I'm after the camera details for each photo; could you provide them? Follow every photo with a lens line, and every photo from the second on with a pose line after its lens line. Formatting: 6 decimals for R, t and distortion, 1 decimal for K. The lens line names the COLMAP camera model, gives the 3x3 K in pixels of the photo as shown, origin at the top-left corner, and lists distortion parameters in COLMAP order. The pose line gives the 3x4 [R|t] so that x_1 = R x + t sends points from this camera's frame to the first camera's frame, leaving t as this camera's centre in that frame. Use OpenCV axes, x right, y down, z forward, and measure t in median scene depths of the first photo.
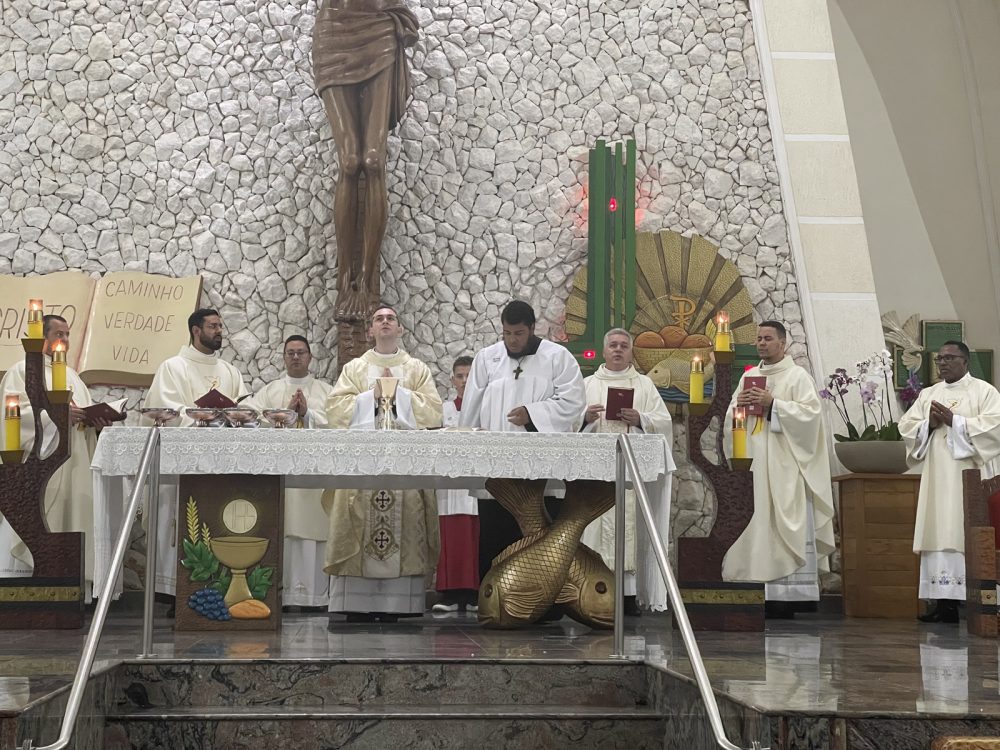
lens RADIAL K [[1805.4, 0, 500.0], [0, 1805.4, 375.0], [0, 0, 1]] dist [0.165115, -0.105586]
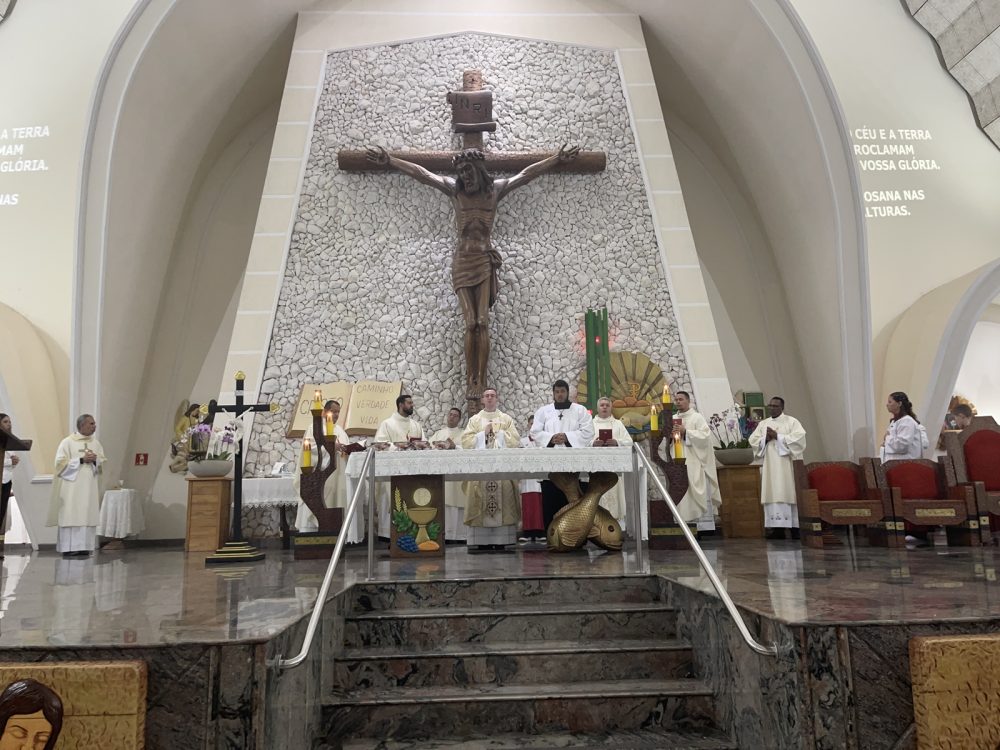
lens RADIAL K [[743.0, 0, 500.0], [0, 743.0, 375.0], [0, 0, 1]] dist [0.070915, -0.113989]
pose [[0.998472, -0.039672, -0.038480, -0.018998], [0.036450, 0.996039, -0.081107, 0.012179], [0.041545, 0.079581, 0.995962, 0.153848]]
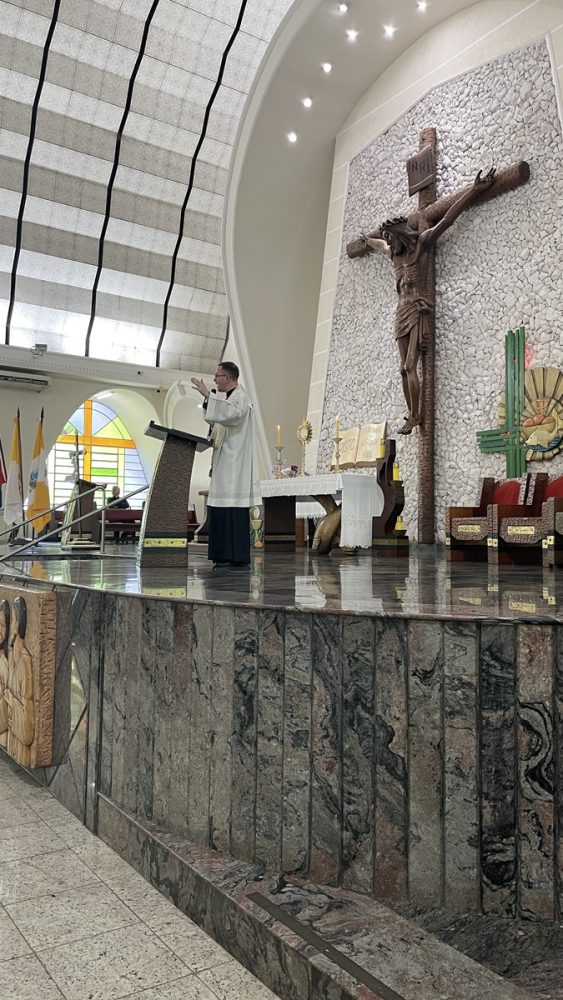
lens RADIAL K [[759.0, 0, 281.5], [0, 759.0, 500.0], [0, 0, 1]] dist [-0.000272, -0.002658]
pose [[0.495103, -0.046660, -0.867581, 0.709205], [0.083643, 0.996479, -0.005860, 0.051131], [0.864799, -0.069666, 0.497262, 0.333300]]
